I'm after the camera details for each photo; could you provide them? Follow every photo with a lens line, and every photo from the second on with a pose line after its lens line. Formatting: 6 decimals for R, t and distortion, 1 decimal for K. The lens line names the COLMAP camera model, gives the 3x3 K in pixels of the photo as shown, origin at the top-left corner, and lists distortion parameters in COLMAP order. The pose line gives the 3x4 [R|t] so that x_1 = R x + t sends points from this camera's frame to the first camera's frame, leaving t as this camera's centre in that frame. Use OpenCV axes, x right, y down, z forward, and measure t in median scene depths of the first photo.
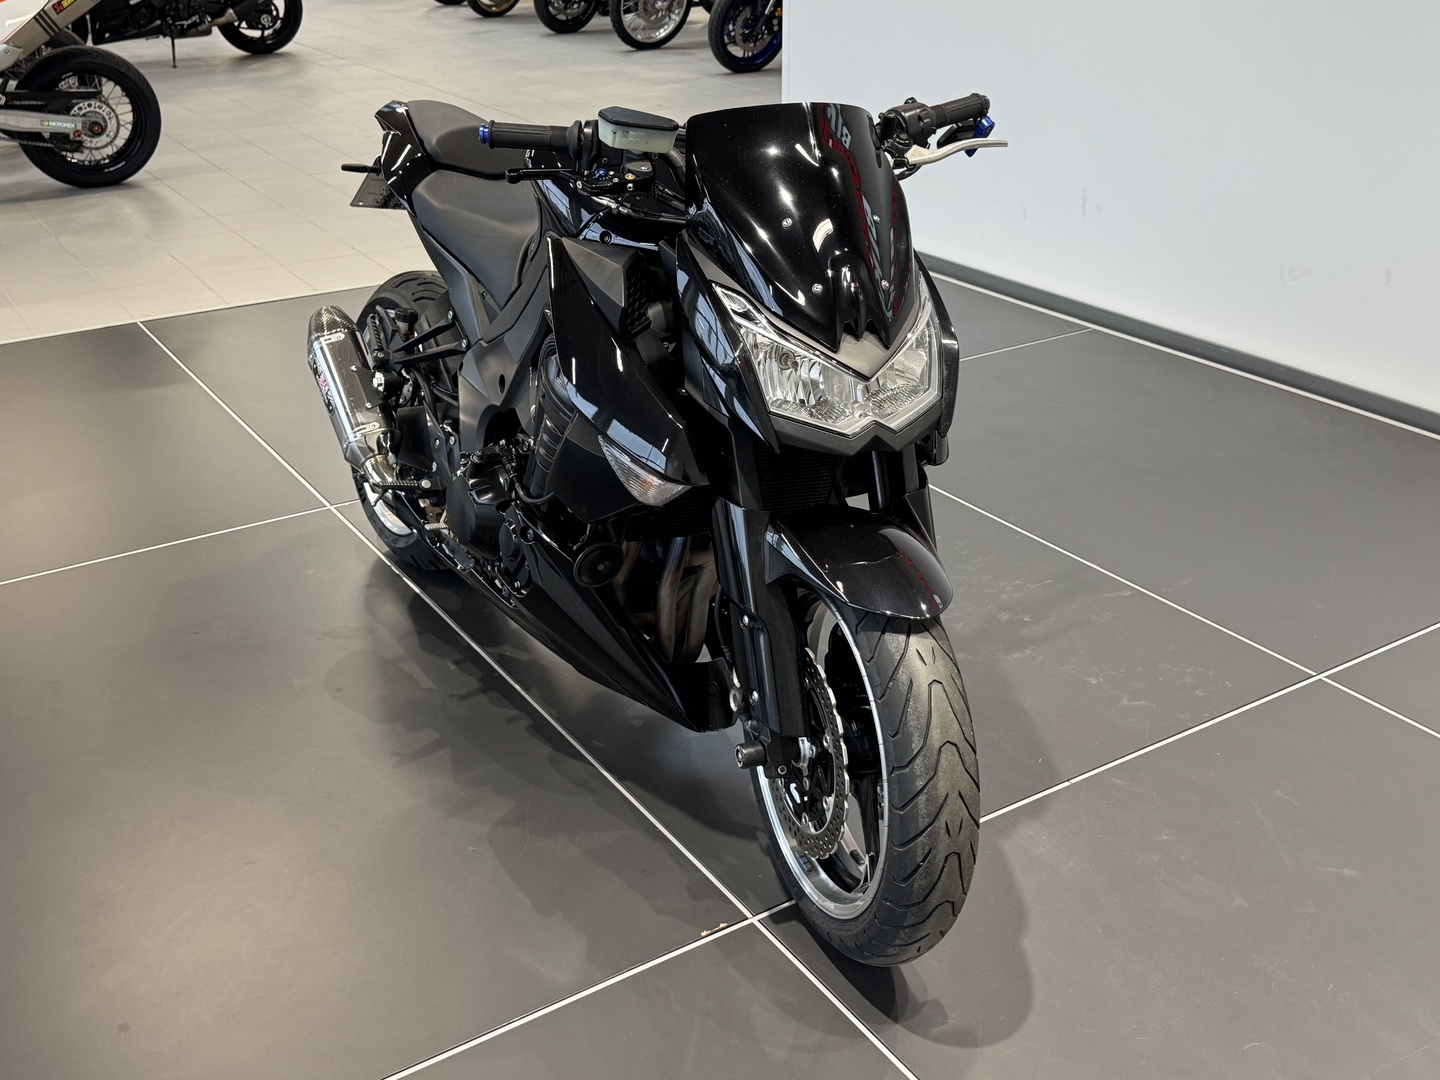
lens RADIAL K [[1544.9, 0, 720.1], [0, 1544.9, 594.5], [0, 0, 1]] dist [0.009540, -0.000830]
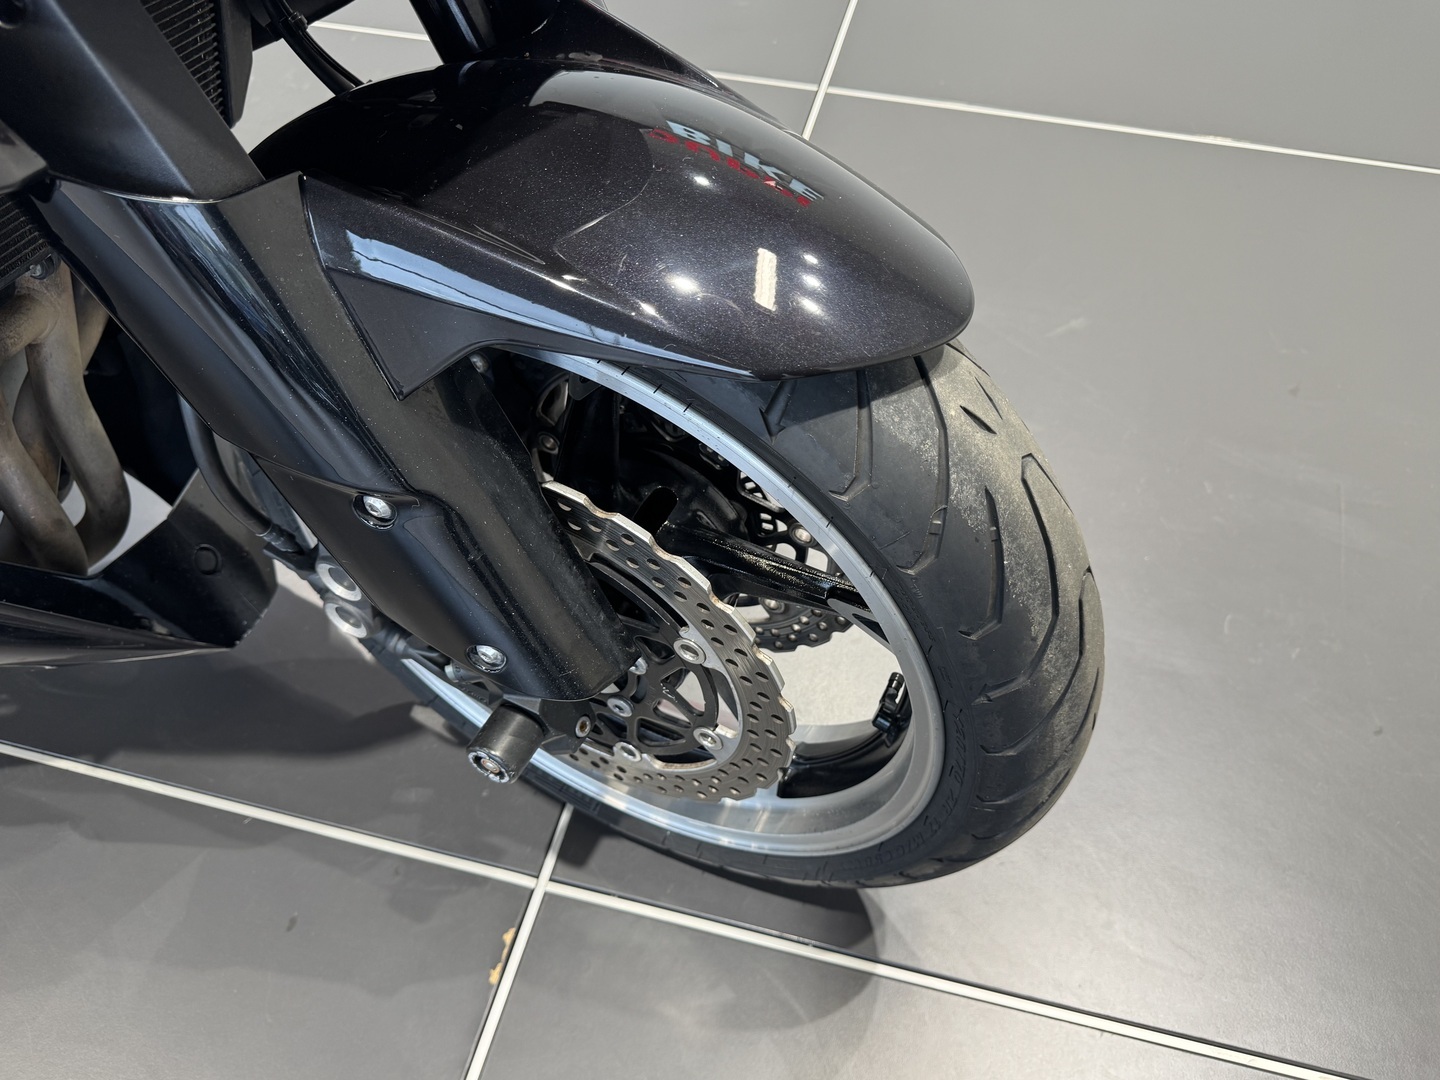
lens RADIAL K [[1112.2, 0, 713.3], [0, 1112.2, 537.4], [0, 0, 1]] dist [0.004533, -0.050021]
pose [[0.727311, -0.543173, 0.419501, -0.025833], [0.304995, 0.803377, 0.511433, -0.057965], [-0.614814, -0.244025, 0.749970, 0.535078]]
